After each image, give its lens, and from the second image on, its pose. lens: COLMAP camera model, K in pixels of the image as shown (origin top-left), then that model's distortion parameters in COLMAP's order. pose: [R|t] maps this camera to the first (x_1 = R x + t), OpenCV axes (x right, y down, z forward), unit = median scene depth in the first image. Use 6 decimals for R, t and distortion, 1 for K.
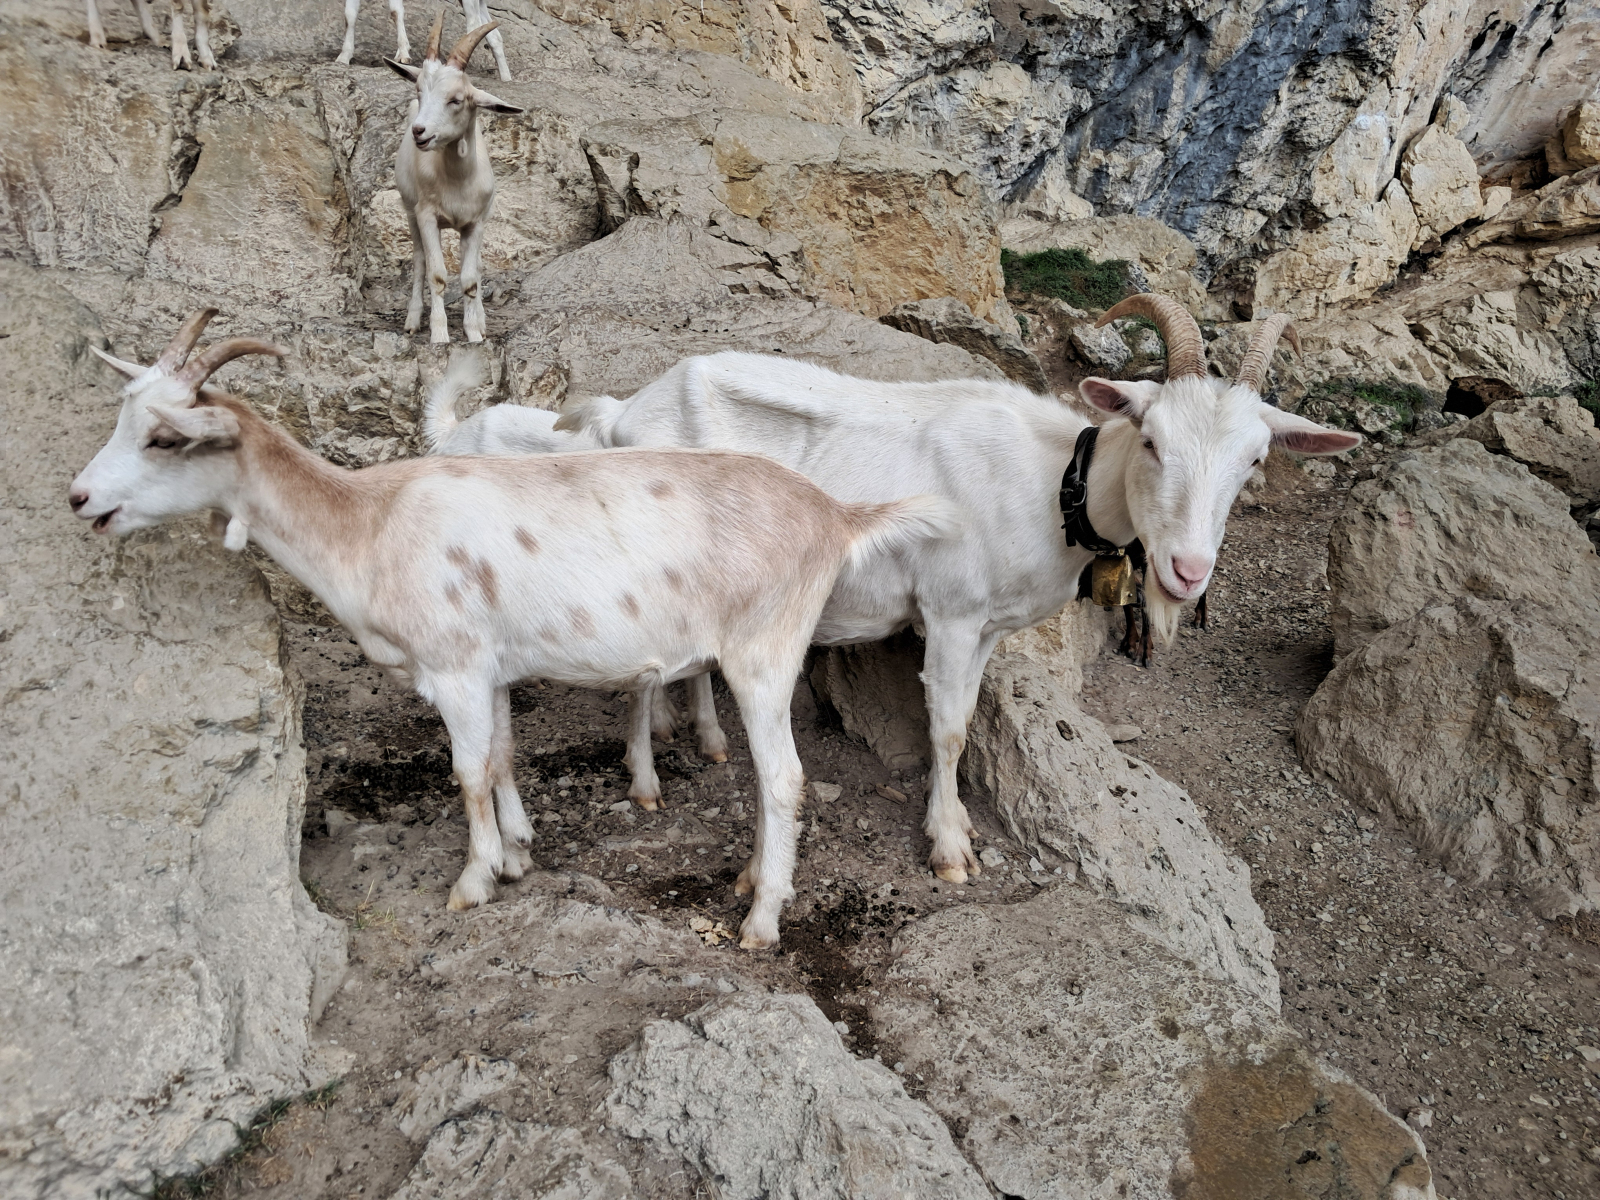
lens RADIAL K [[1227.4, 0, 812.3], [0, 1227.4, 600.8], [0, 0, 1]] dist [0.012059, -0.009567]
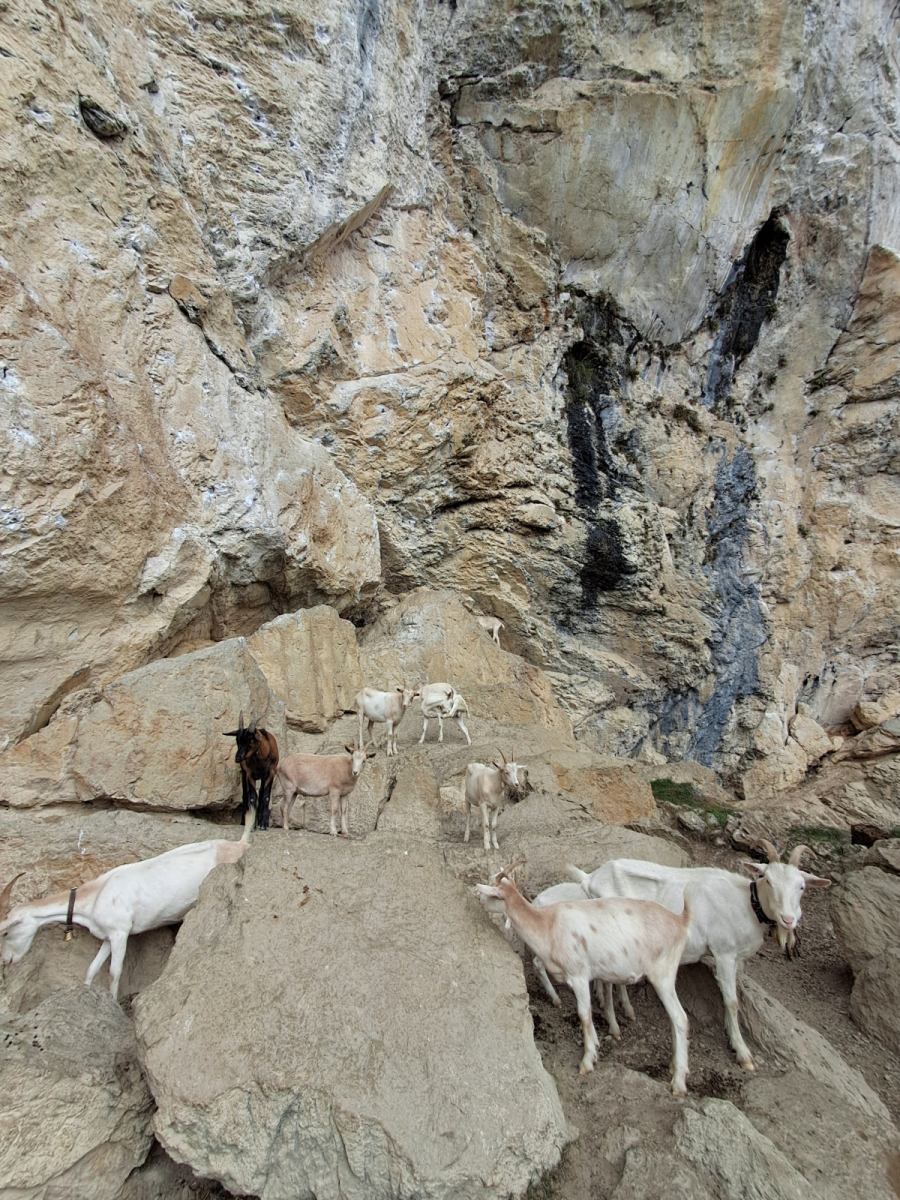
lens RADIAL K [[533.7, 0, 458.1], [0, 533.7, 614.9], [0, 0, 1]] dist [-0.002083, 0.003747]
pose [[0.991212, -0.086817, -0.099804, -0.156303], [0.020541, 0.846357, -0.532220, -0.003201], [0.130676, 0.525493, 0.840703, -0.303661]]
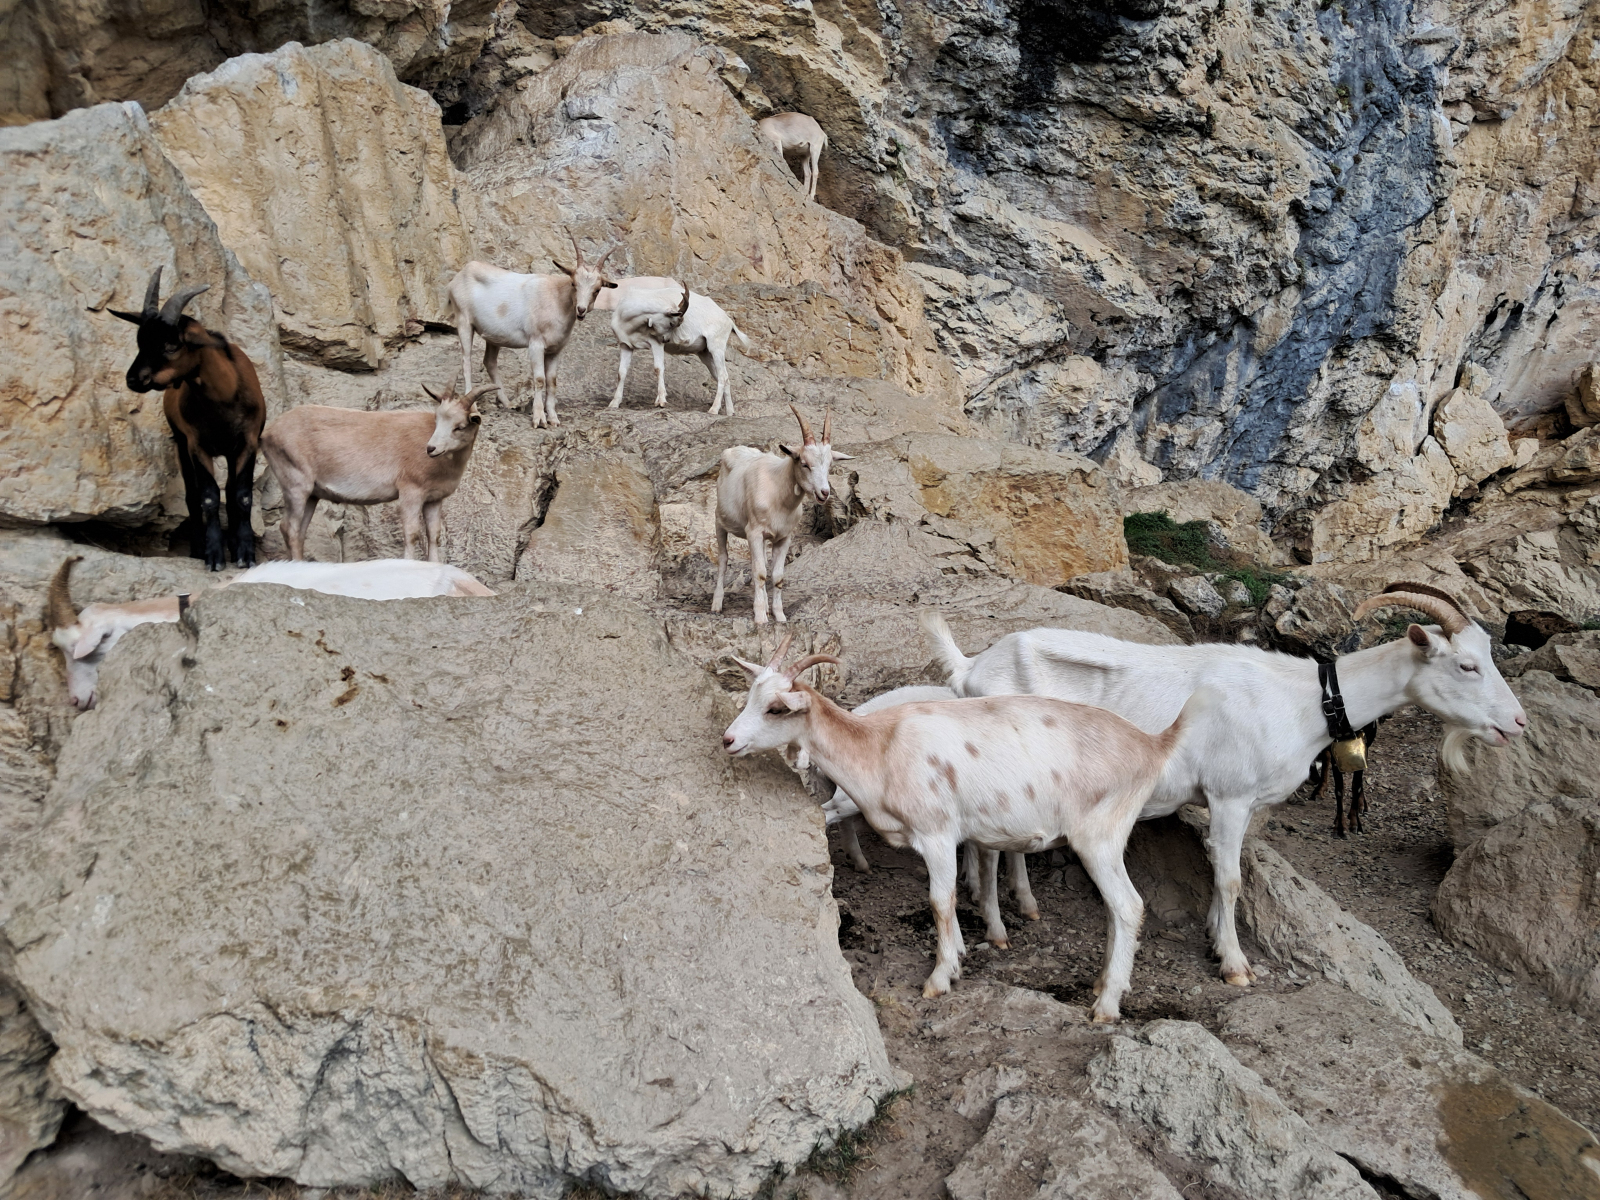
lens RADIAL K [[1227.4, 0, 817.2], [0, 1227.4, 606.7], [0, 0, 1]] dist [0.012059, -0.009567]
pose [[0.999020, -0.030251, -0.032300, -0.156669], [0.023491, 0.981062, -0.192265, 0.027507], [0.037505, 0.191318, 0.980811, -0.259852]]
